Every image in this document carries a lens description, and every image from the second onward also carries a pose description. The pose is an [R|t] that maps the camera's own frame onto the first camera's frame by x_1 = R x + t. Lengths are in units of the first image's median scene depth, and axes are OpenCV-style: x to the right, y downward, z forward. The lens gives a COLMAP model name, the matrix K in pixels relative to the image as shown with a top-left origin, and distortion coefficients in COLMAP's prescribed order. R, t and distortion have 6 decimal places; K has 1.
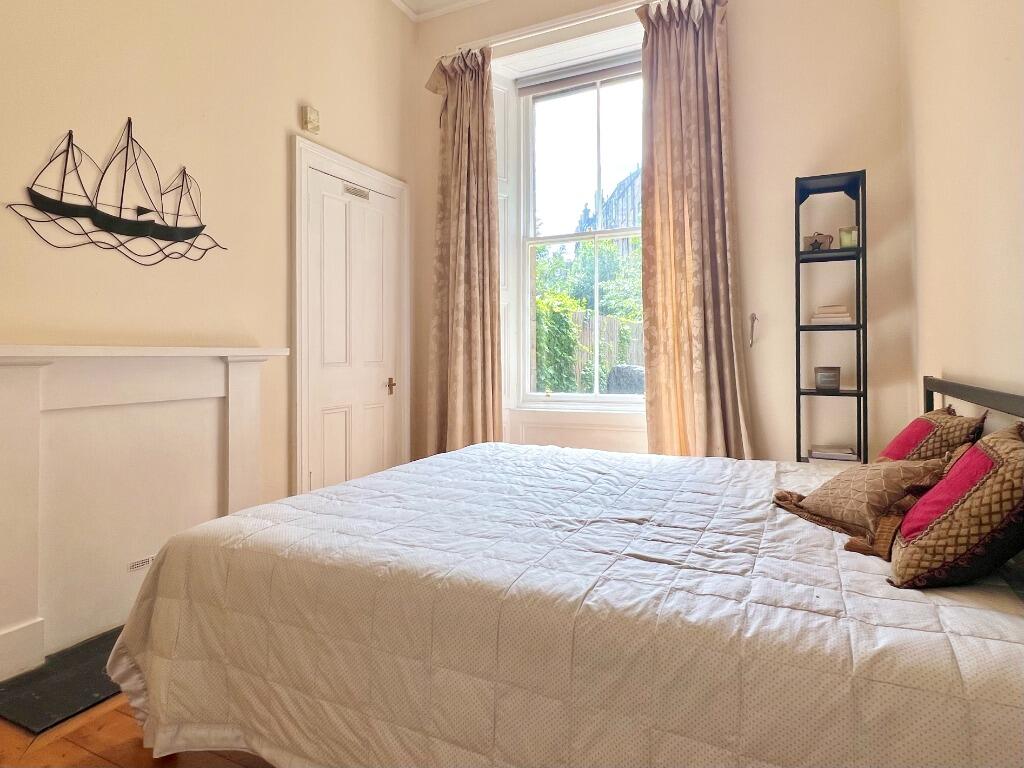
lens RADIAL K [[612.8, 0, 531.0], [0, 612.8, 339.8], [0, 0, 1]] dist [-0.001783, -0.001304]
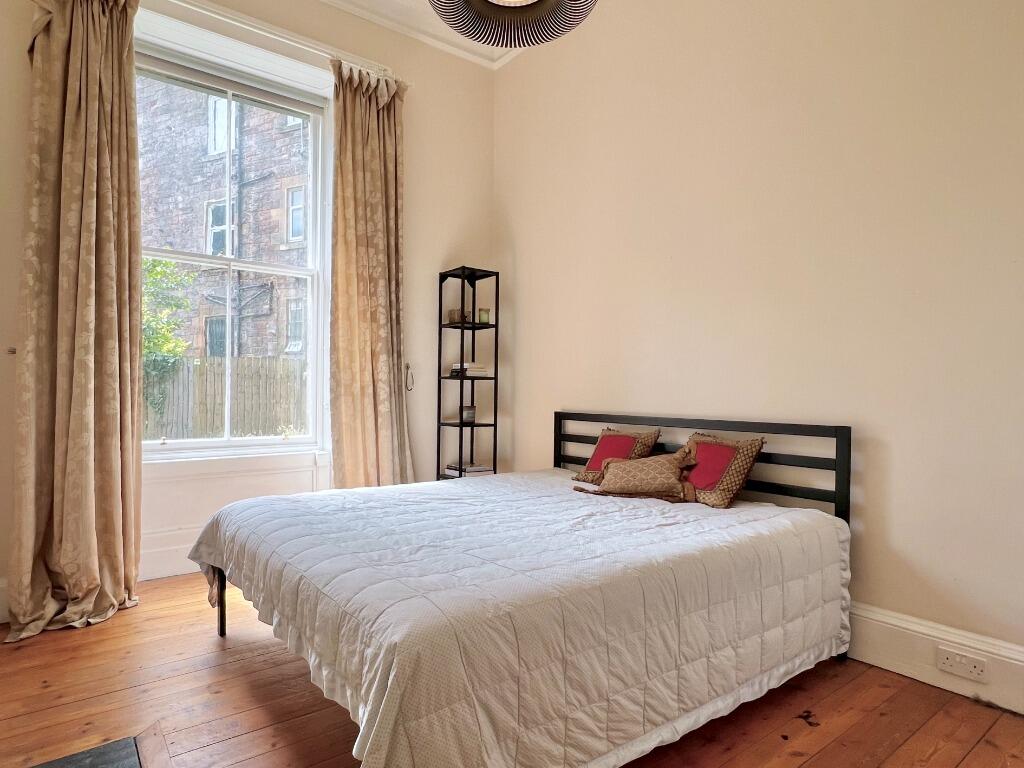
lens RADIAL K [[591.3, 0, 512.0], [0, 591.3, 384.0], [0, 0, 1]] dist [0.002935, 0.000133]
pose [[0.438835, 0.021784, 0.898304, -0.590418], [-0.034688, 0.999372, -0.007290, 0.001499], [-0.897898, -0.027961, 0.439315, 0.281401]]
